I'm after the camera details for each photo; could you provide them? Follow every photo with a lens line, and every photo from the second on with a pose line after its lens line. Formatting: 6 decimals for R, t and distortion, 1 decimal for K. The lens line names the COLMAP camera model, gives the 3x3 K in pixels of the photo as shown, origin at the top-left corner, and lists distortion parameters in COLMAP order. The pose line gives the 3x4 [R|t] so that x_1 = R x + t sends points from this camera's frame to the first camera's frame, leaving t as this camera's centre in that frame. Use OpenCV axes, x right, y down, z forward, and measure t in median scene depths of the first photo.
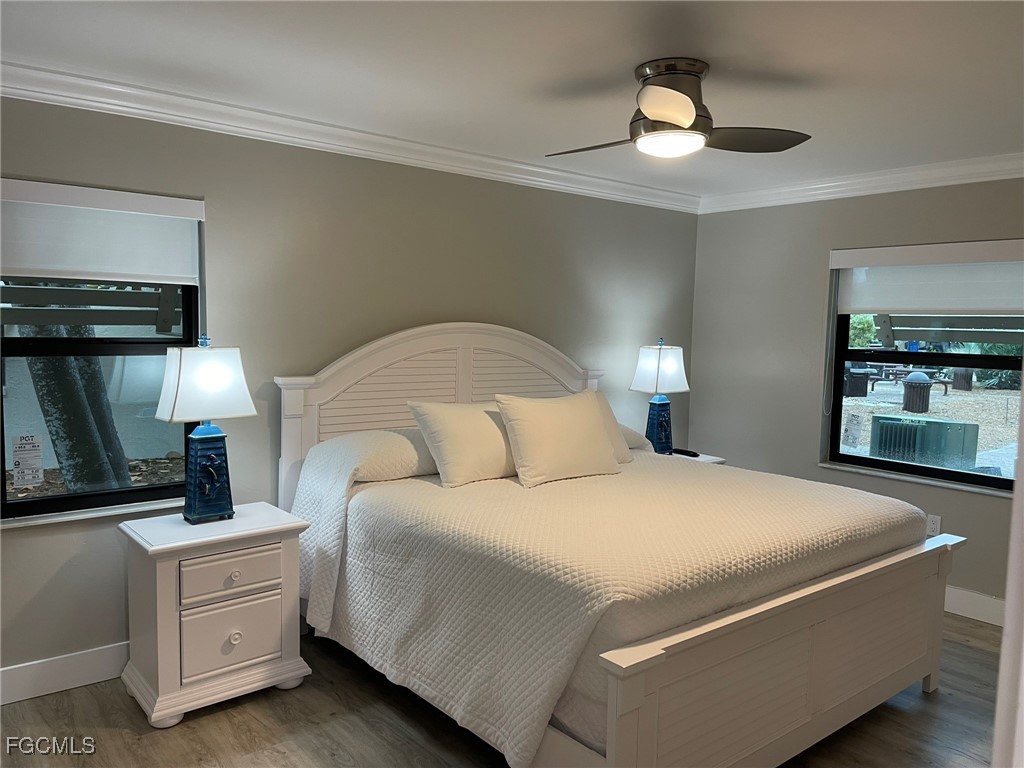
lens RADIAL K [[772.1, 0, 517.9], [0, 772.1, 389.7], [0, 0, 1]] dist [0.076640, -0.103716]
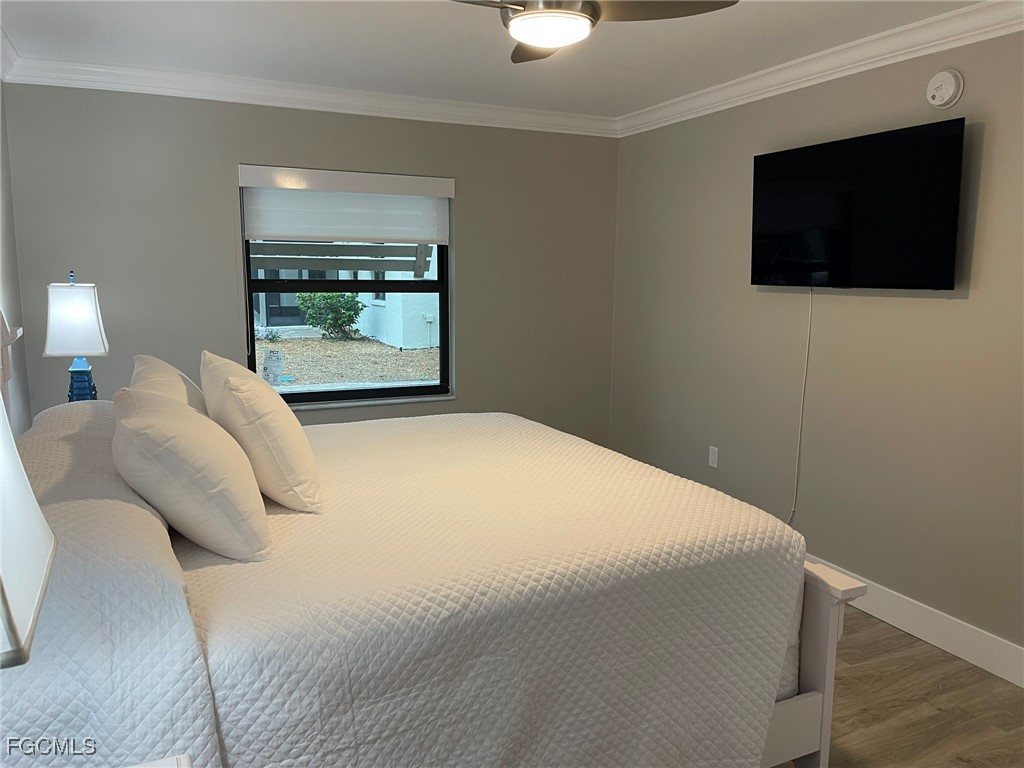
lens RADIAL K [[772.1, 0, 518.3], [0, 772.1, 383.4], [0, 0, 1]] dist [0.076640, -0.103716]
pose [[0.231588, -0.158413, 0.959829, -0.607572], [0.065443, 0.986954, 0.147100, -0.069332], [-0.970610, 0.028748, 0.238934, 0.754327]]
